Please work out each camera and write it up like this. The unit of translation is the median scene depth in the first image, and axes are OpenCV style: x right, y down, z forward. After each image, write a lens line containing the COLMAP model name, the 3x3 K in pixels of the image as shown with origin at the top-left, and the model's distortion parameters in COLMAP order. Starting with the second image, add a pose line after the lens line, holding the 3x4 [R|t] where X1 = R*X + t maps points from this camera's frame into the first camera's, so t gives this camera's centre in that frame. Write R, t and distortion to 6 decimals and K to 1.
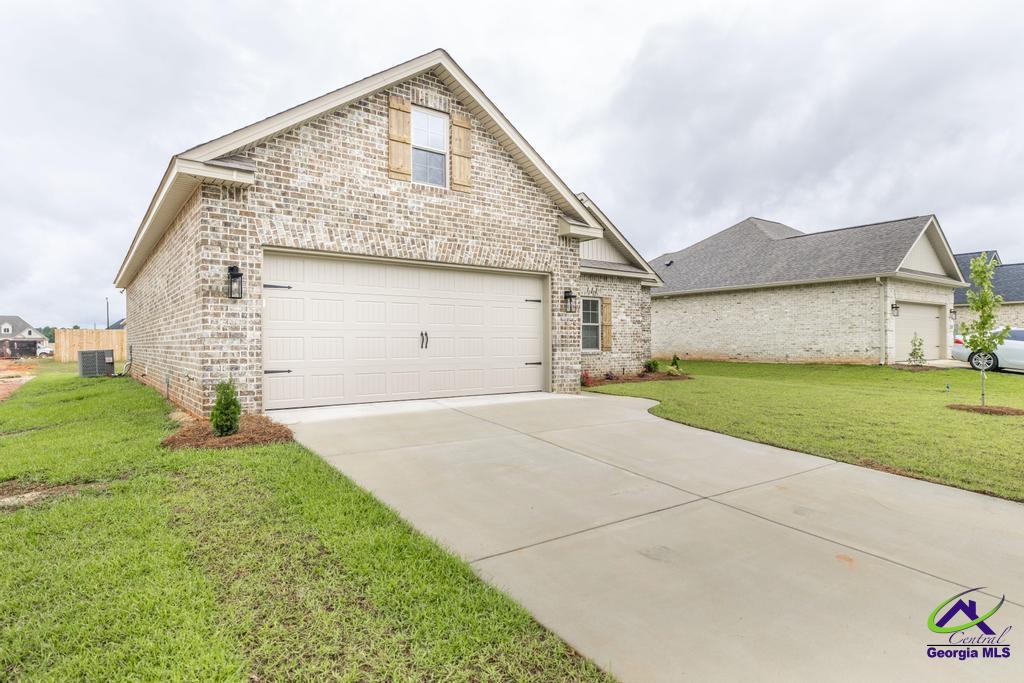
lens RADIAL K [[573.2, 0, 512.0], [0, 573.2, 341.5], [0, 0, 1]] dist [-0.001181, -0.000074]
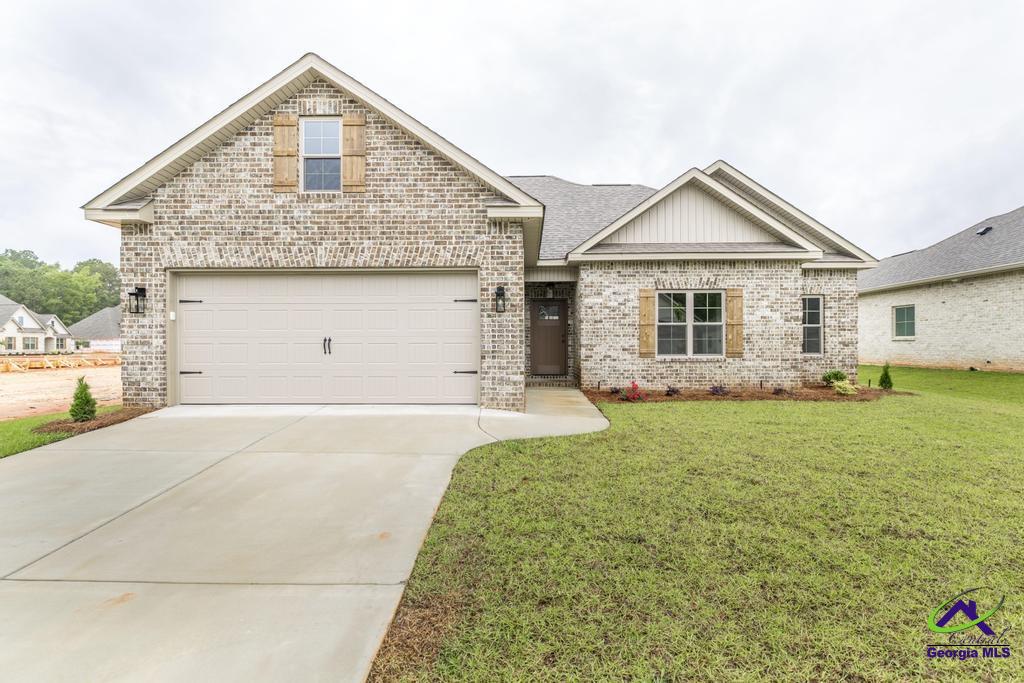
lens RADIAL K [[517.7, 0, 512.0], [0, 517.7, 341.5], [0, 0, 1]] dist [0.003082, -0.000523]
pose [[0.785801, -0.001573, -0.618478, 0.662627], [0.001328, 0.999999, -0.000857, -0.008915], [0.618479, -0.000148, 0.785802, 0.479019]]
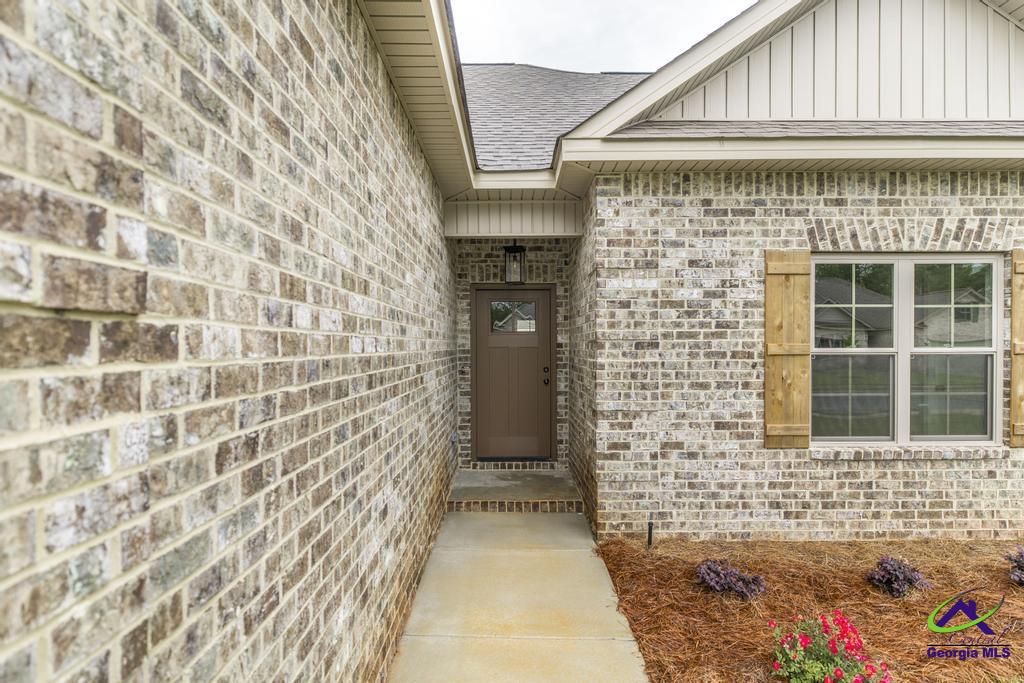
lens RADIAL K [[546.0, 0, 512.2], [0, 546.0, 352.2], [0, 0, 1]] dist [0.000861, -0.000144]
pose [[0.807258, 0.008250, -0.590141, 0.217342], [0.002279, 0.999851, 0.017095, -0.061641], [0.590194, -0.015145, 0.807120, 1.177968]]
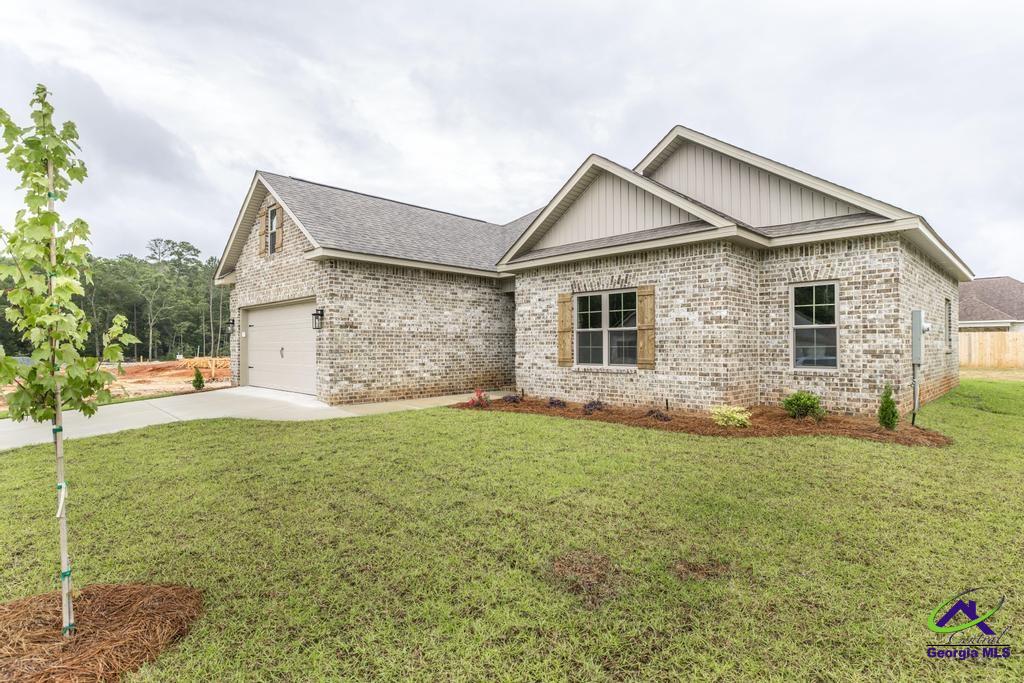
lens RADIAL K [[517.7, 0, 512.0], [0, 517.7, 341.5], [0, 0, 1]] dist [0.003082, -0.000523]
pose [[0.136721, -0.006099, -0.990591, 1.310577], [0.004502, 0.999975, -0.005536, -0.021708], [0.990599, -0.003703, 0.136745, 1.412143]]
